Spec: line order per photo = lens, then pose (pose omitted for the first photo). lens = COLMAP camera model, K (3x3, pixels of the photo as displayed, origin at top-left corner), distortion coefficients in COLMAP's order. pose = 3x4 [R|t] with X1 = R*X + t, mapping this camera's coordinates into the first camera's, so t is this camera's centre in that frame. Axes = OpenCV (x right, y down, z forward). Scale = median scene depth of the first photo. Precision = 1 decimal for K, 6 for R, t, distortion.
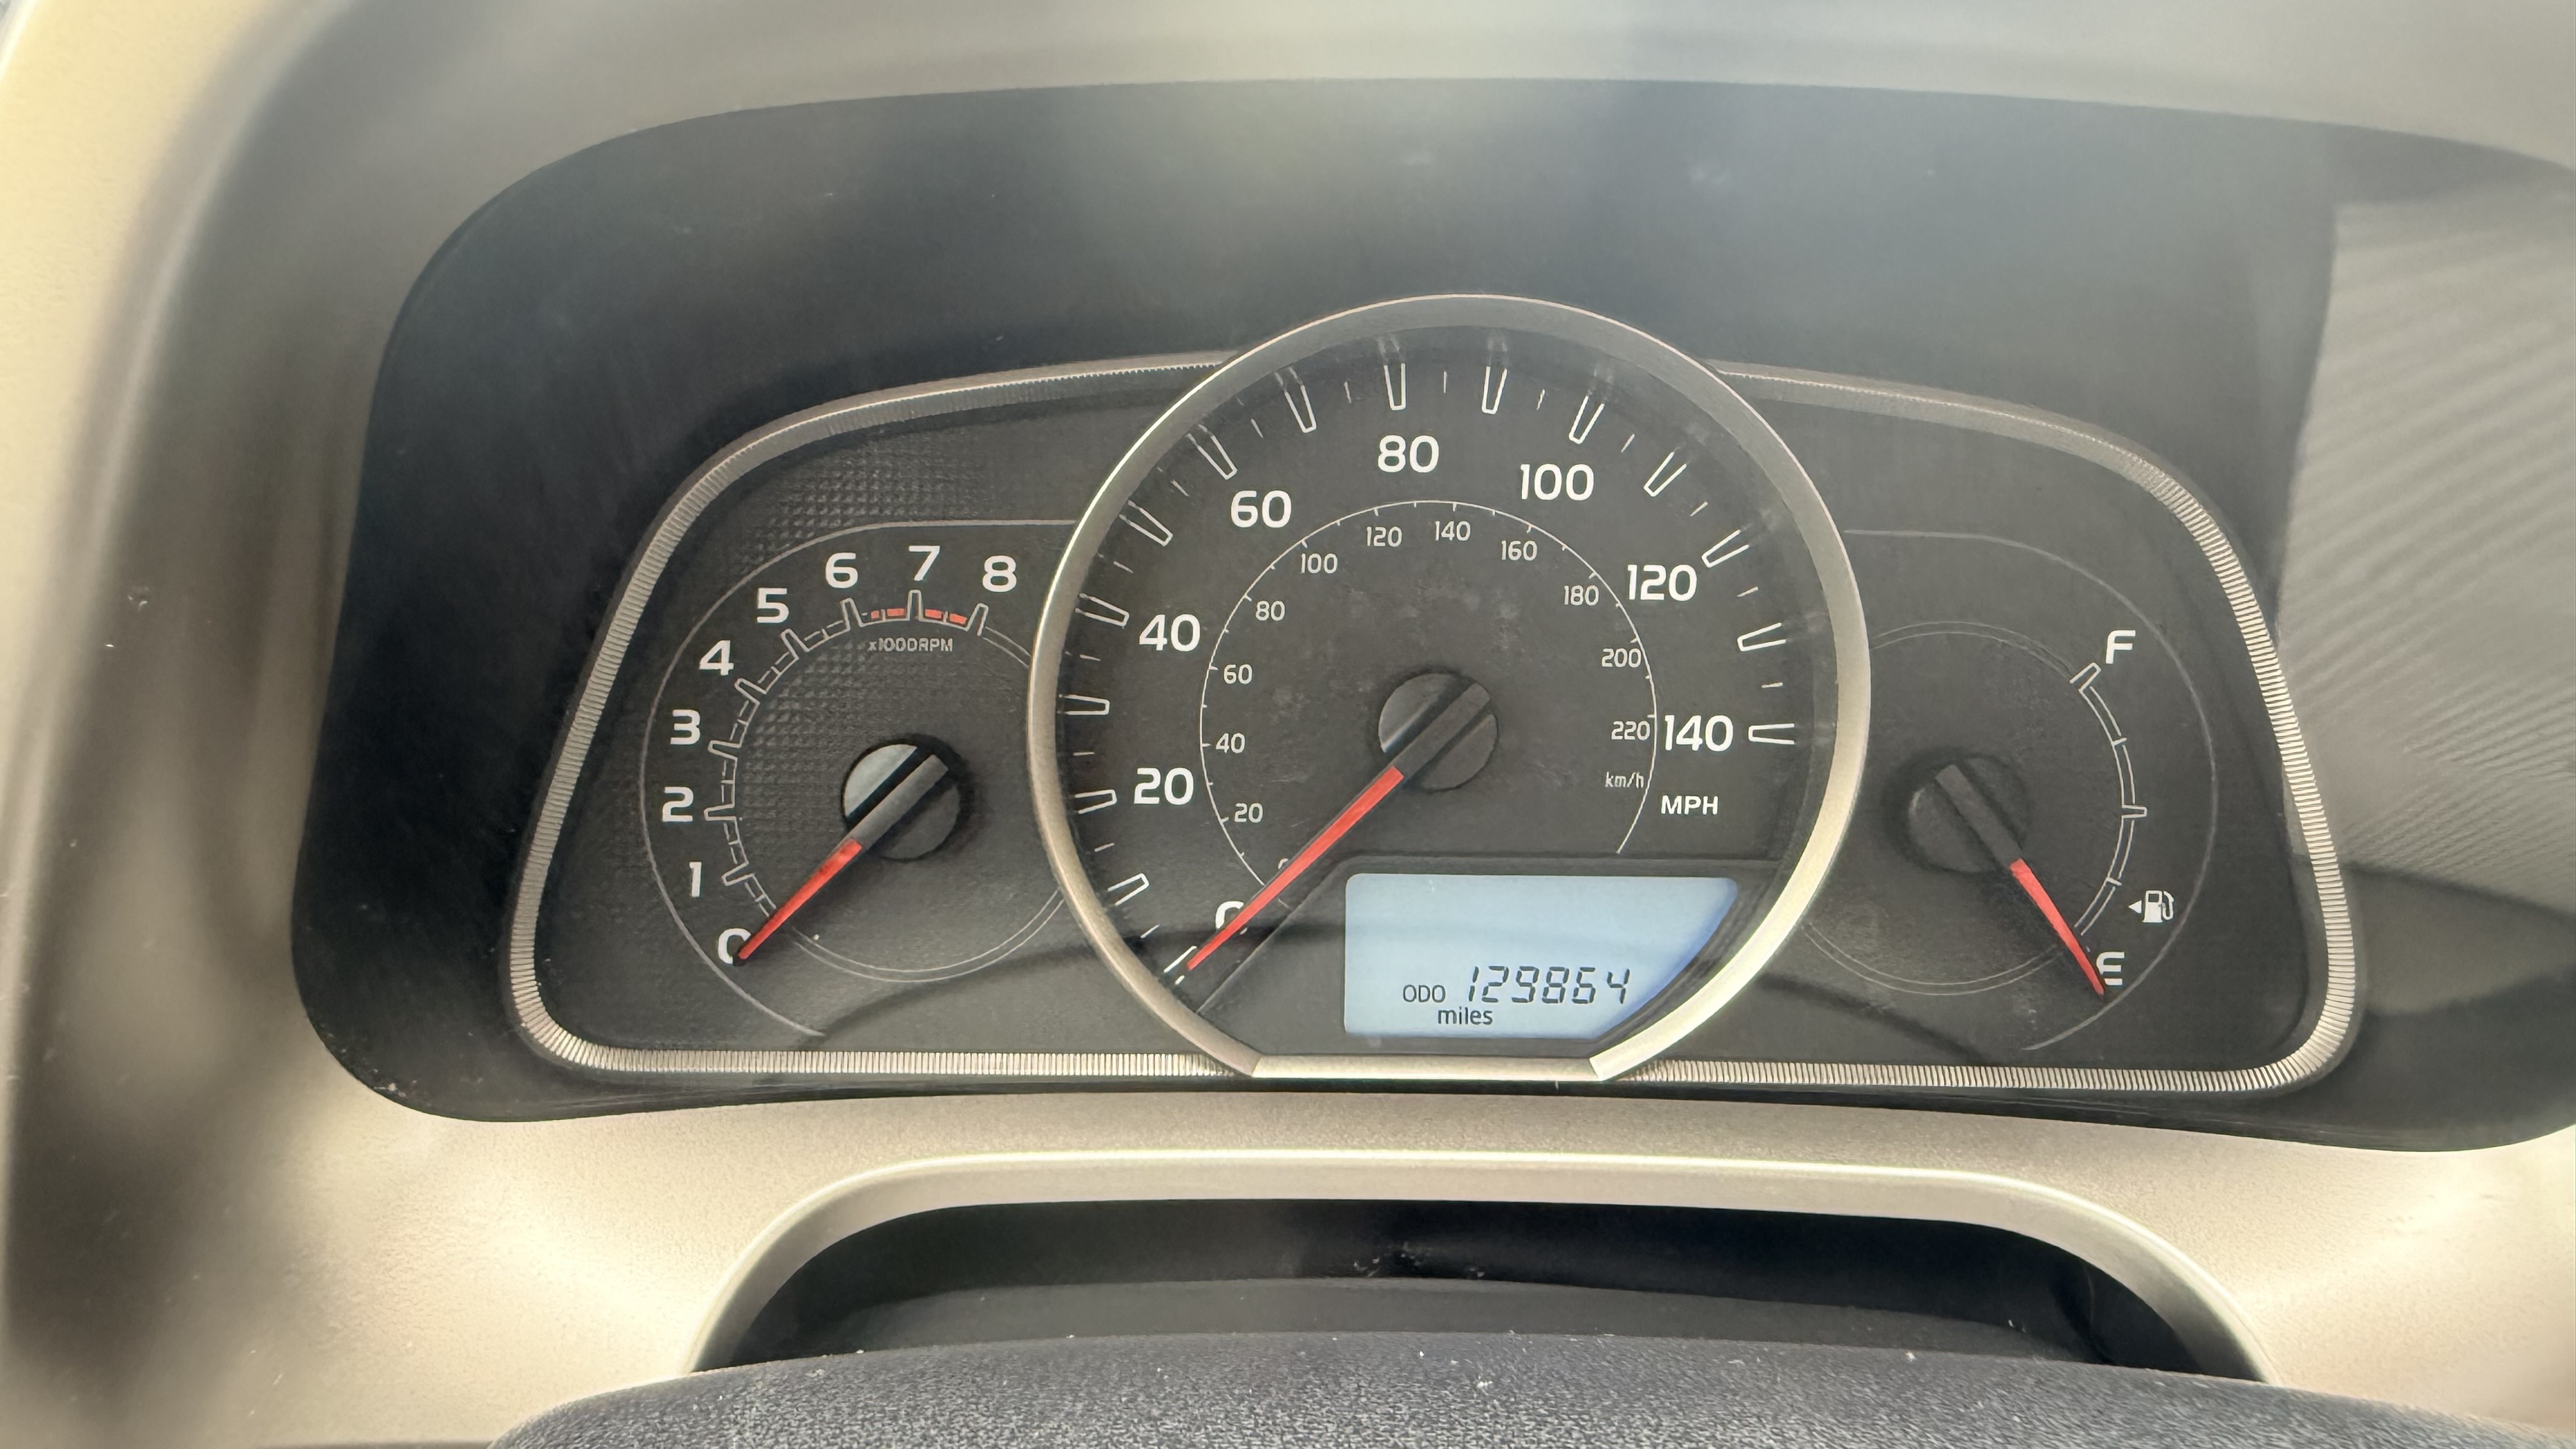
lens RADIAL K [[1749.1, 0, 1207.6], [0, 1749.1, 737.4], [0, 0, 1]] dist [-0.023071, 0.004831]
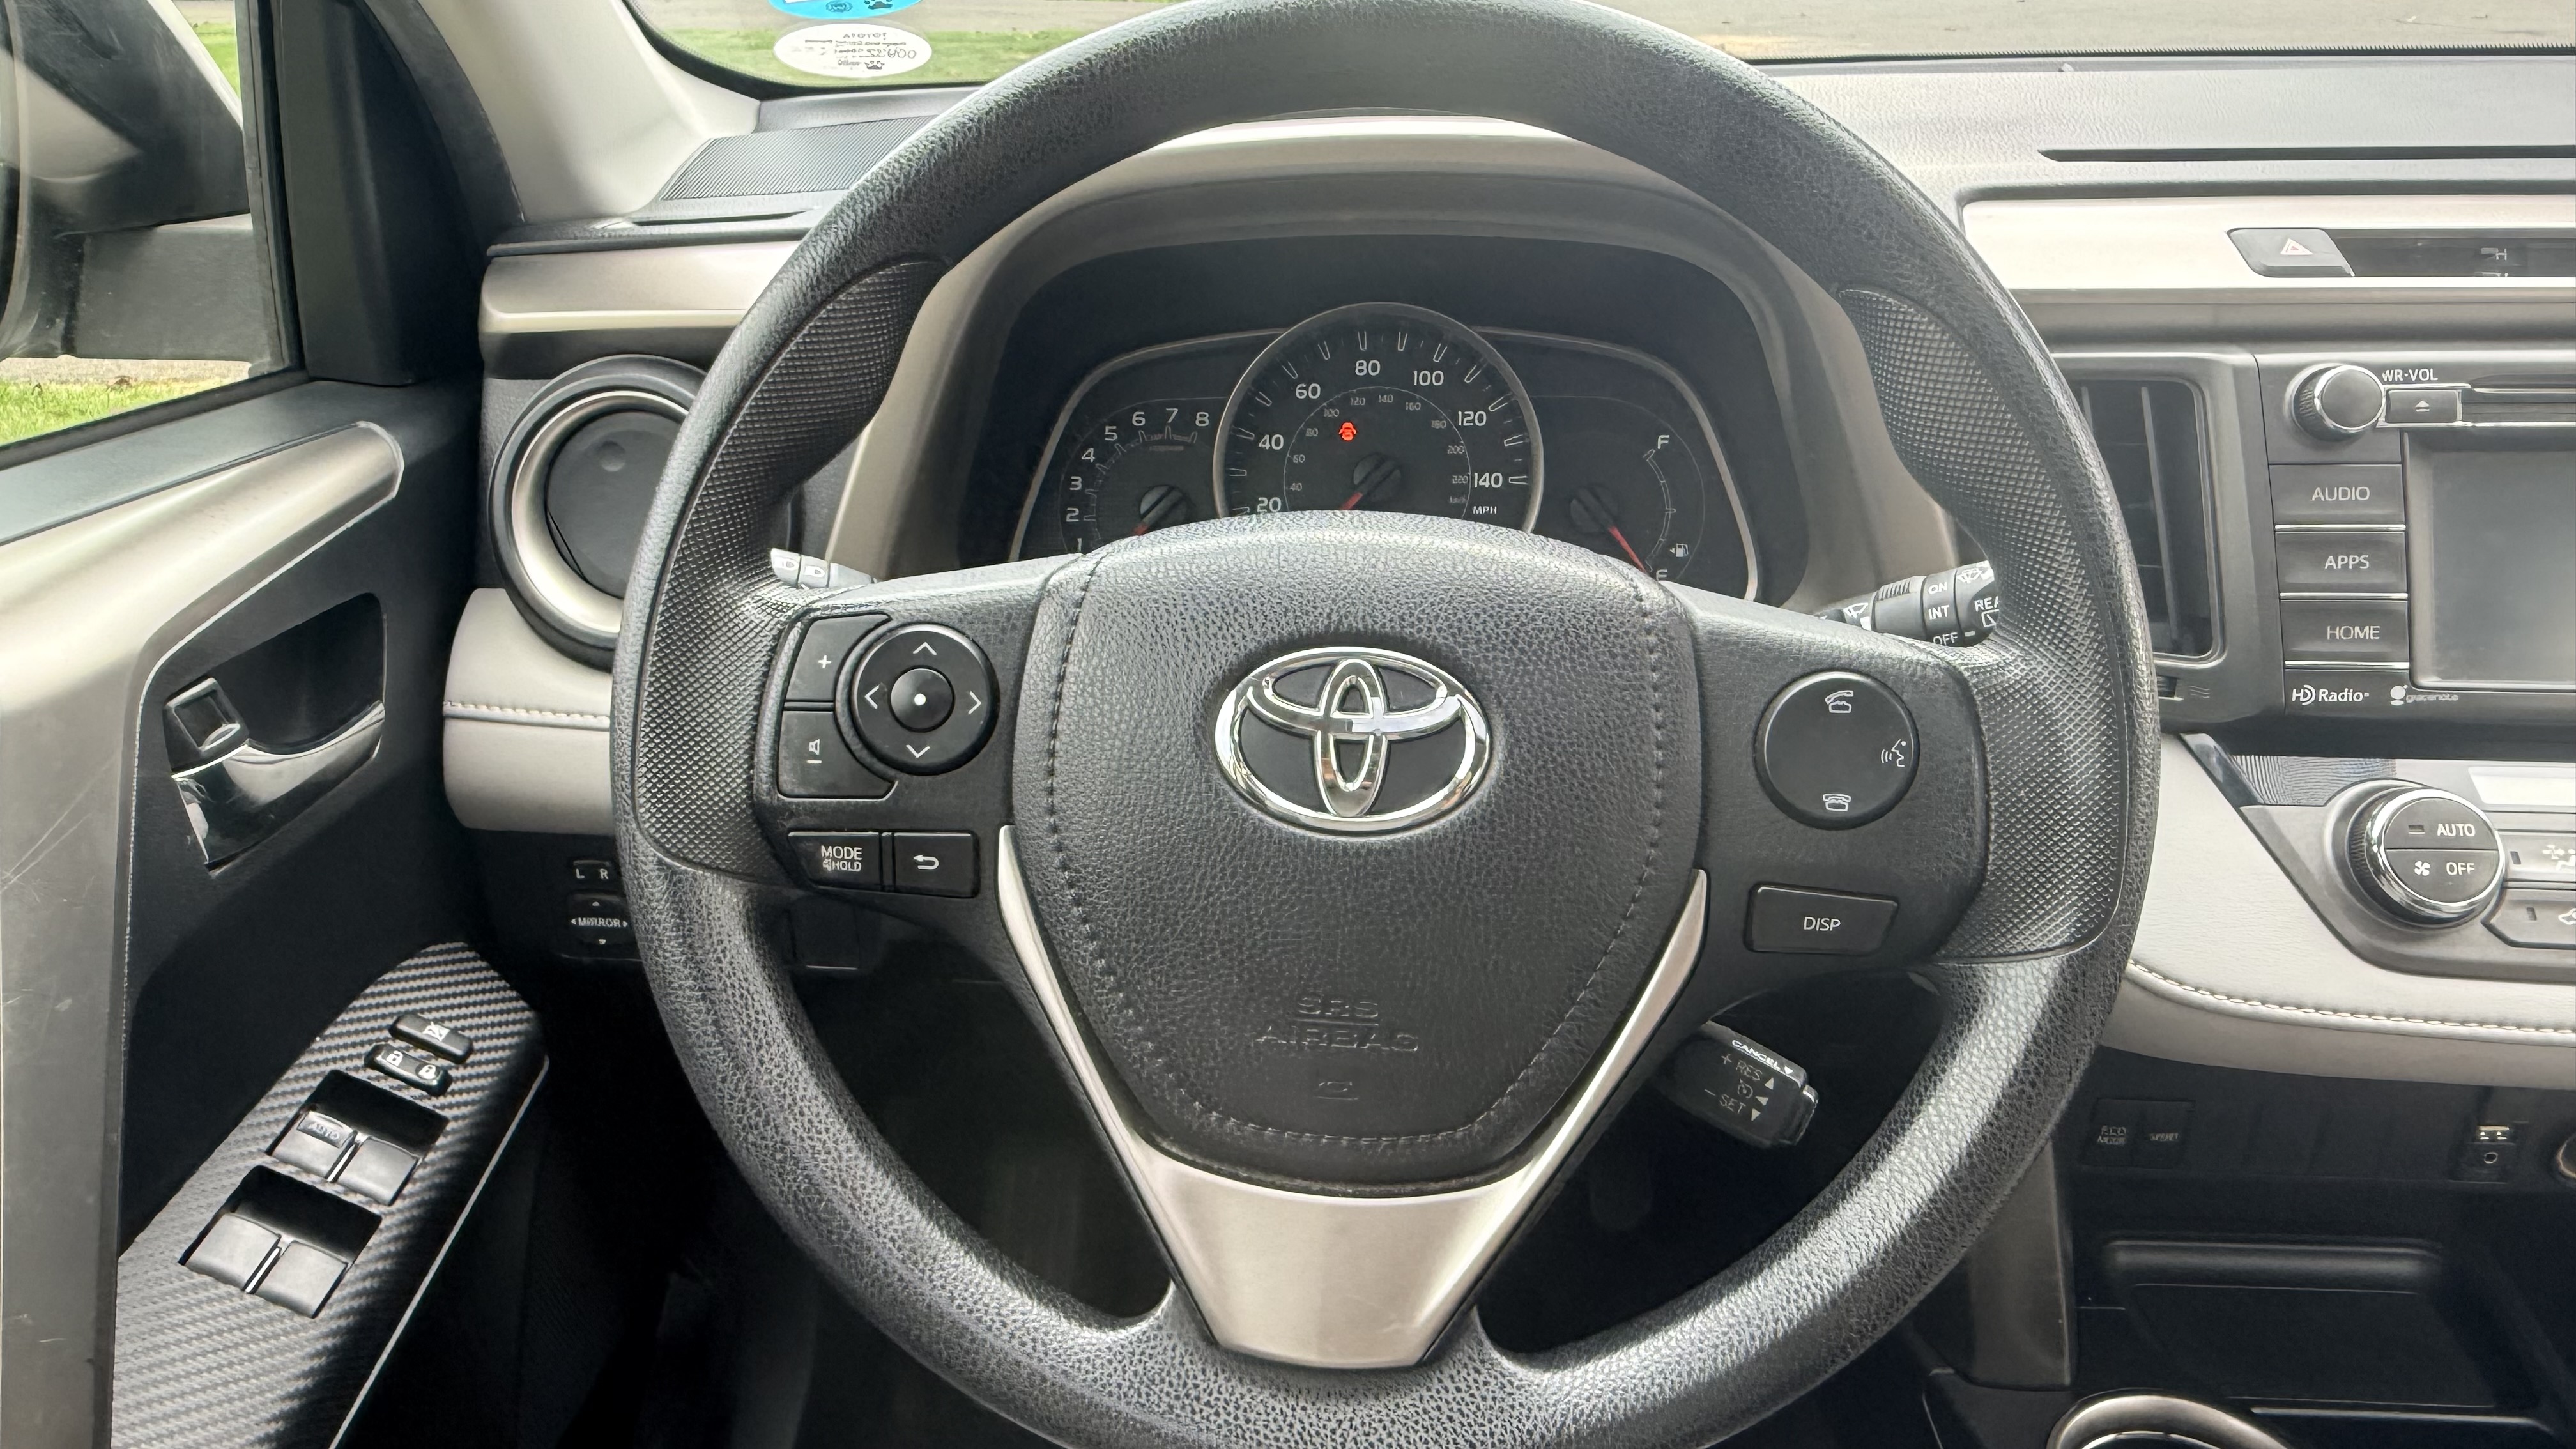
lens RADIAL K [[1749.1, 0, 1207.6], [0, 1749.1, 737.4], [0, 0, 1]] dist [-0.023071, 0.004831]
pose [[0.997040, -0.001906, -0.076863, 0.077835], [0.003205, 0.999854, 0.016786, 0.315592], [0.076819, -0.016983, 0.996900, -1.475649]]
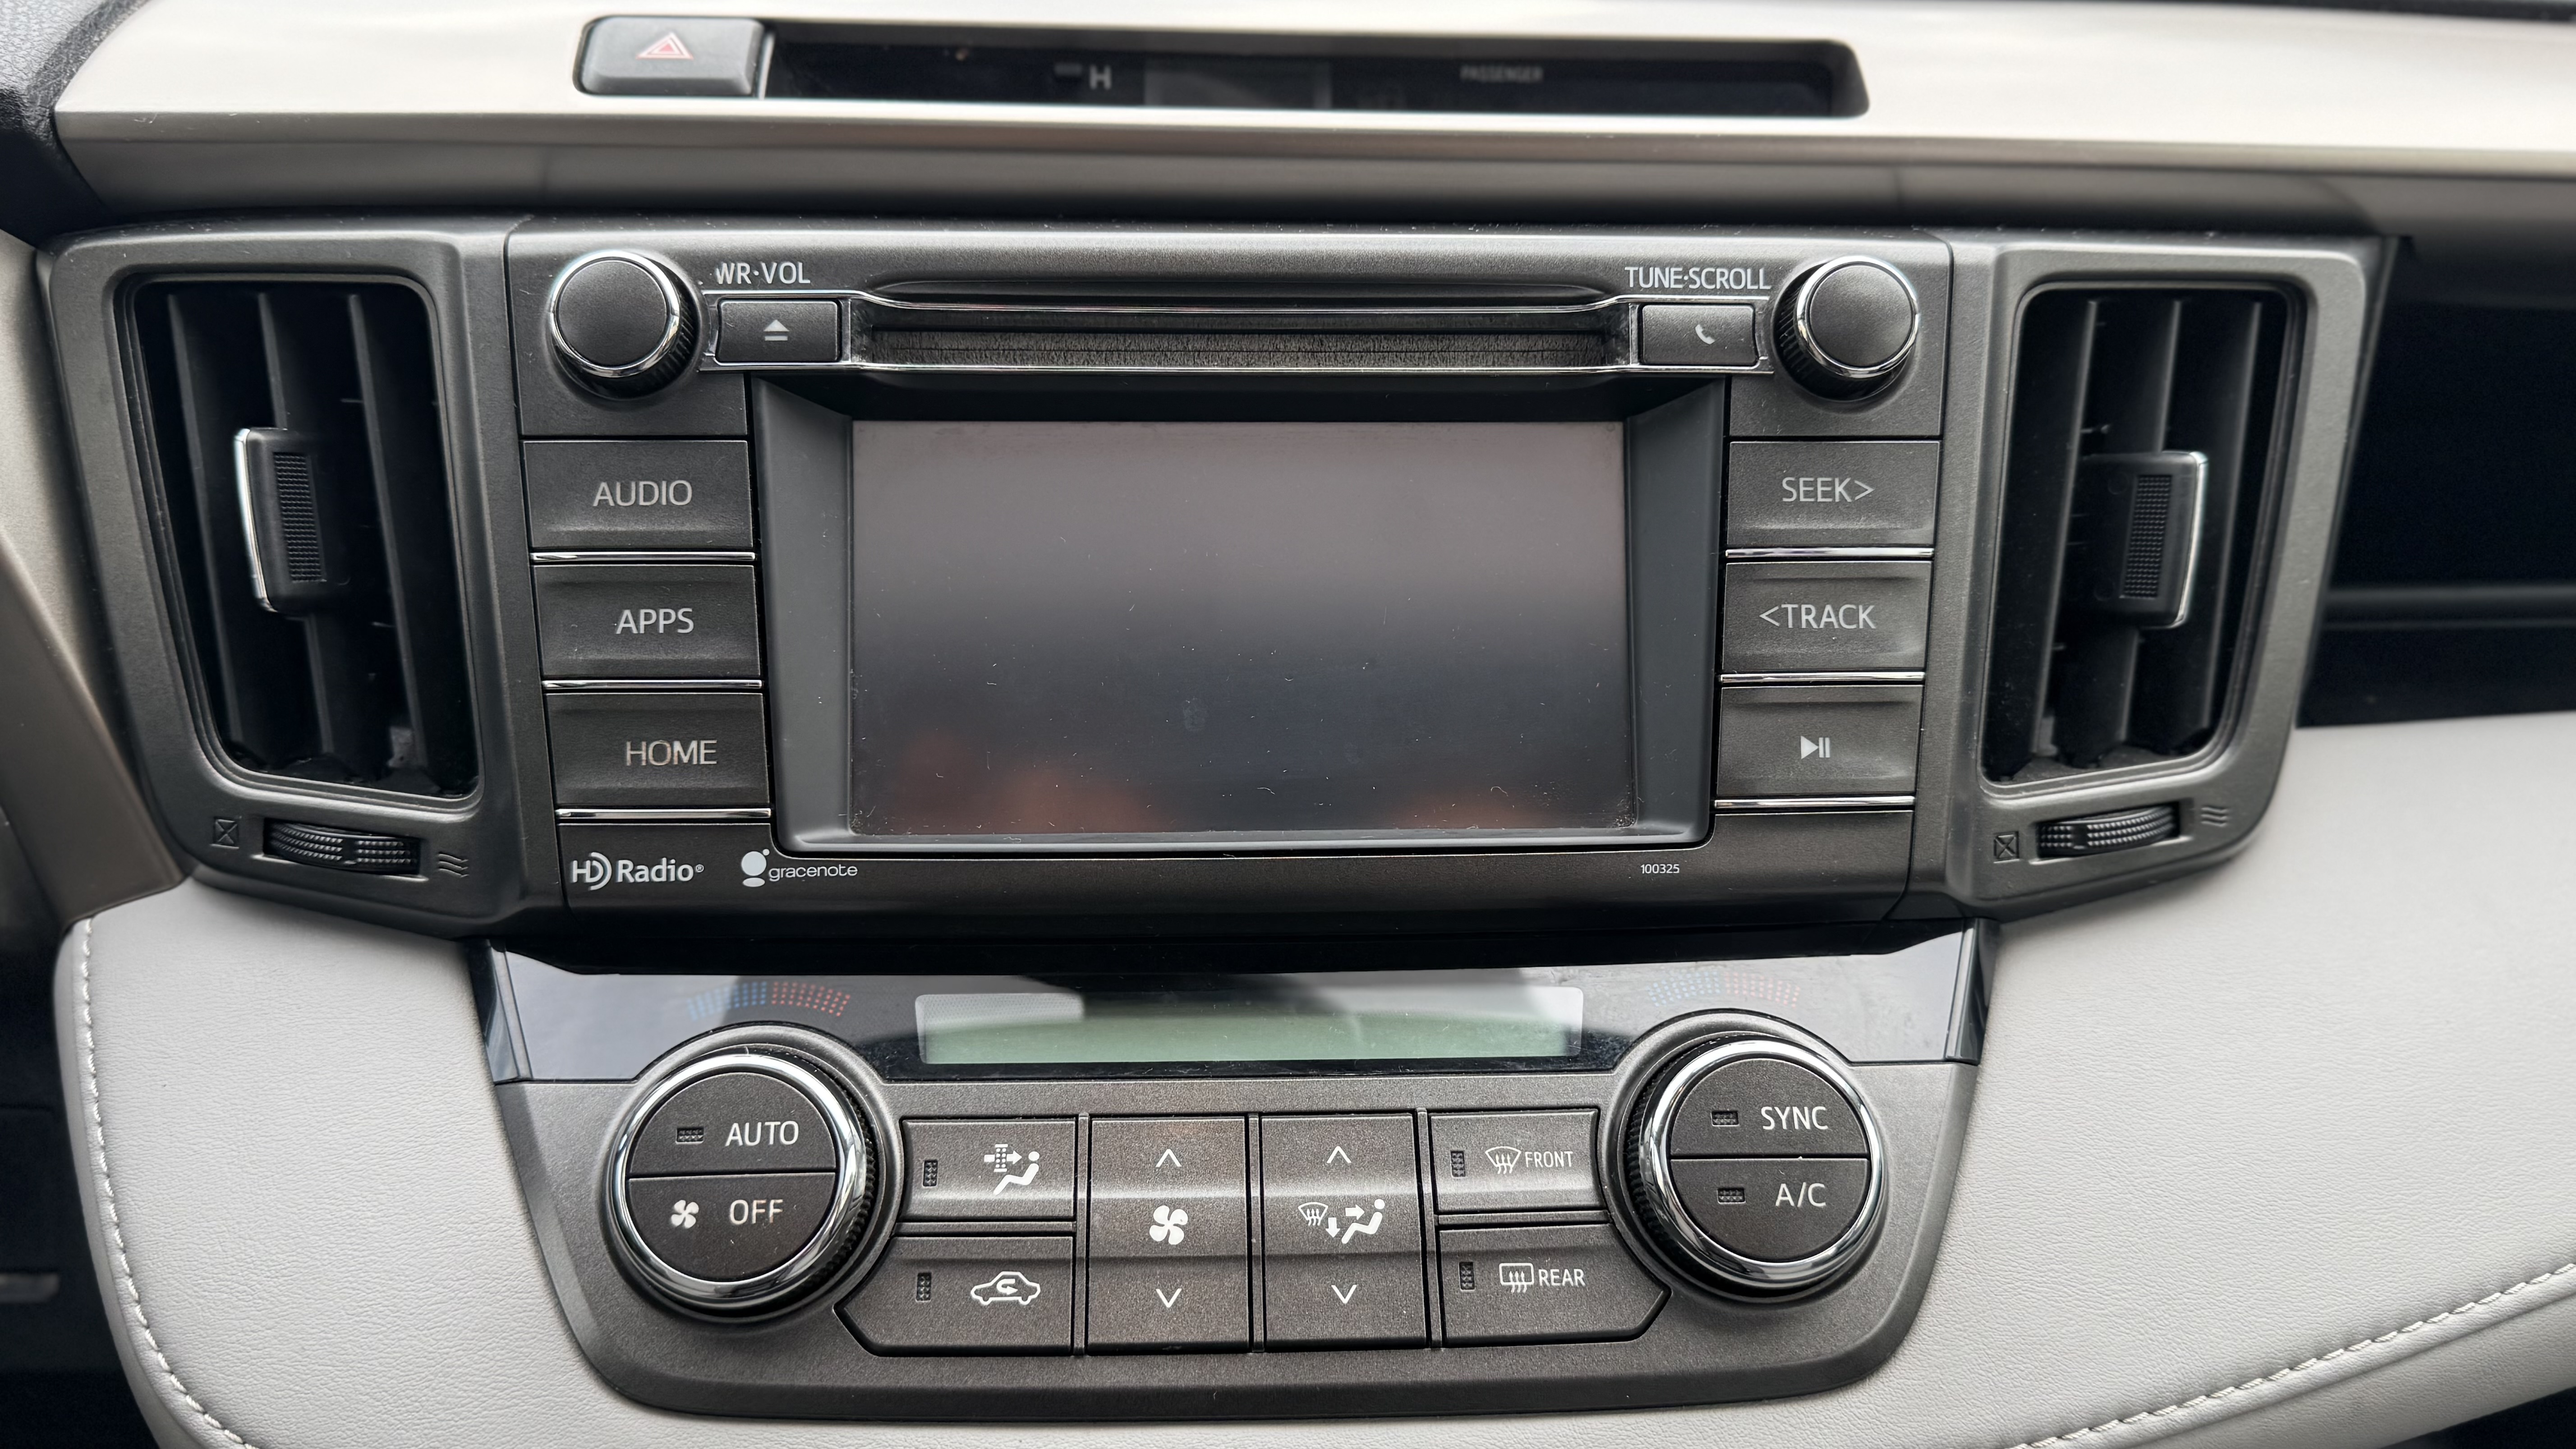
lens RADIAL K [[2201.4, 0, 1288.0], [0, 2201.4, 724.5], [0, 0, 1]] dist [0.013251, 0.002915]
pose [[0.996917, -0.021459, 0.075467, 1.466325], [0.022661, 0.999629, -0.015104, 0.246991], [-0.075115, 0.016768, 0.997034, -0.785430]]
